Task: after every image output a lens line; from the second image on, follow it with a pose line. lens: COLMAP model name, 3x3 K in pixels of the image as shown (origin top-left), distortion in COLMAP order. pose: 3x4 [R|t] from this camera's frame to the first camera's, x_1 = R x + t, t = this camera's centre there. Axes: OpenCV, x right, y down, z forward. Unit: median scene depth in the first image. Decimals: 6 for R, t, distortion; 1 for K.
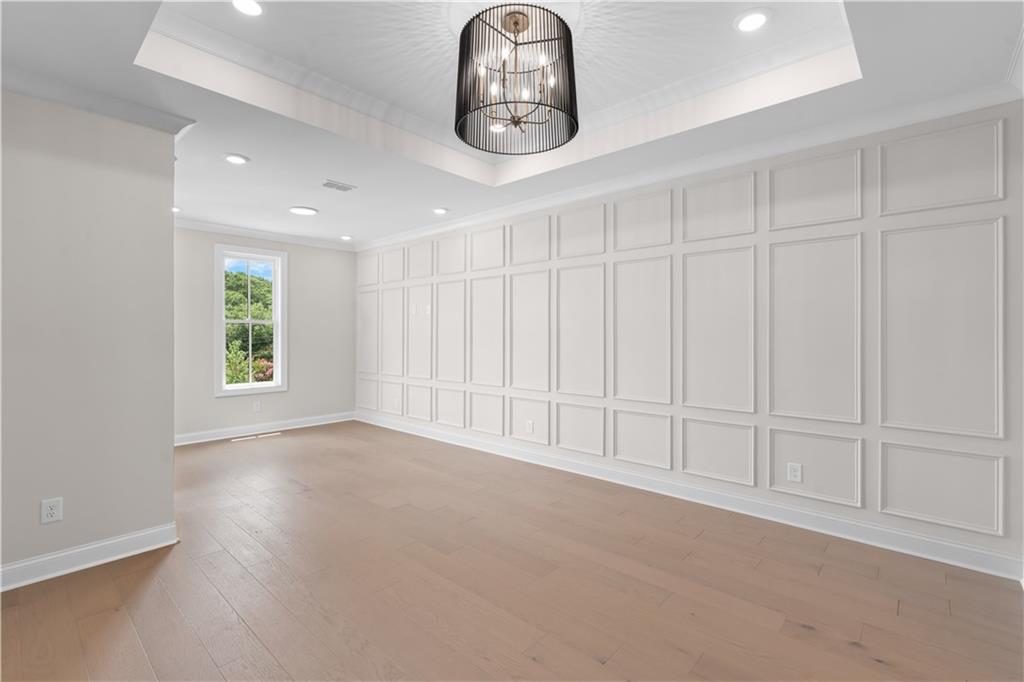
lens RADIAL K [[462.0, 0, 510.8], [0, 462.0, 340.9], [0, 0, 1]] dist [-0.005828, 0.003121]
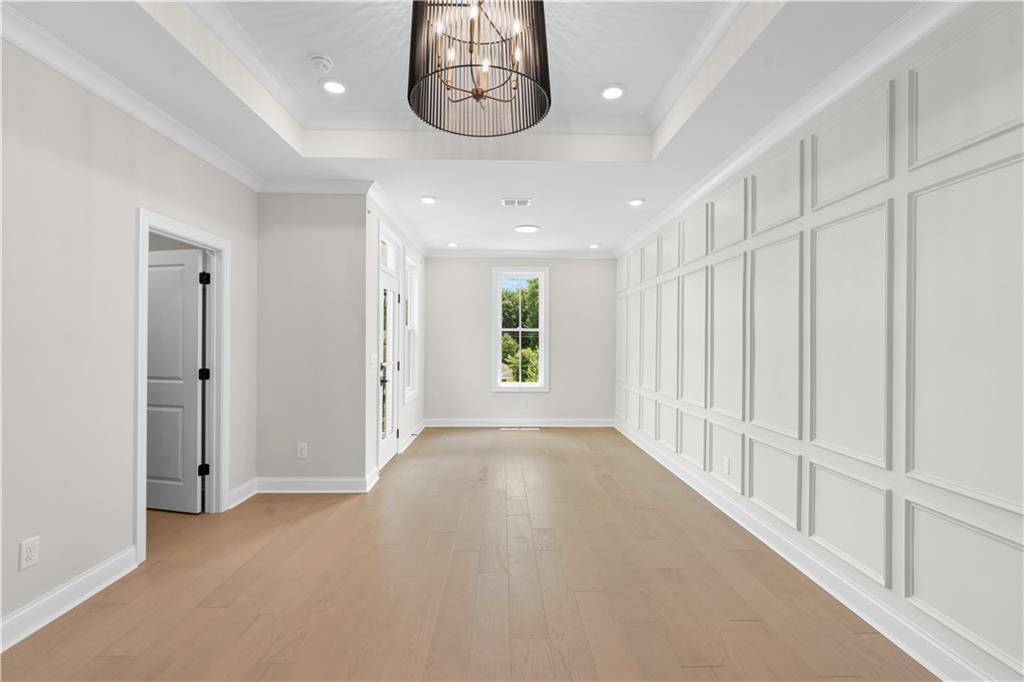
lens RADIAL K [[462.0, 0, 504.7], [0, 462.0, 342.0], [0, 0, 1]] dist [-0.005828, 0.003121]
pose [[0.685652, 0.005145, -0.727911, 0.280615], [-0.015404, 0.999854, -0.007443, -0.001795], [0.727766, 0.016316, 0.685631, 0.183656]]
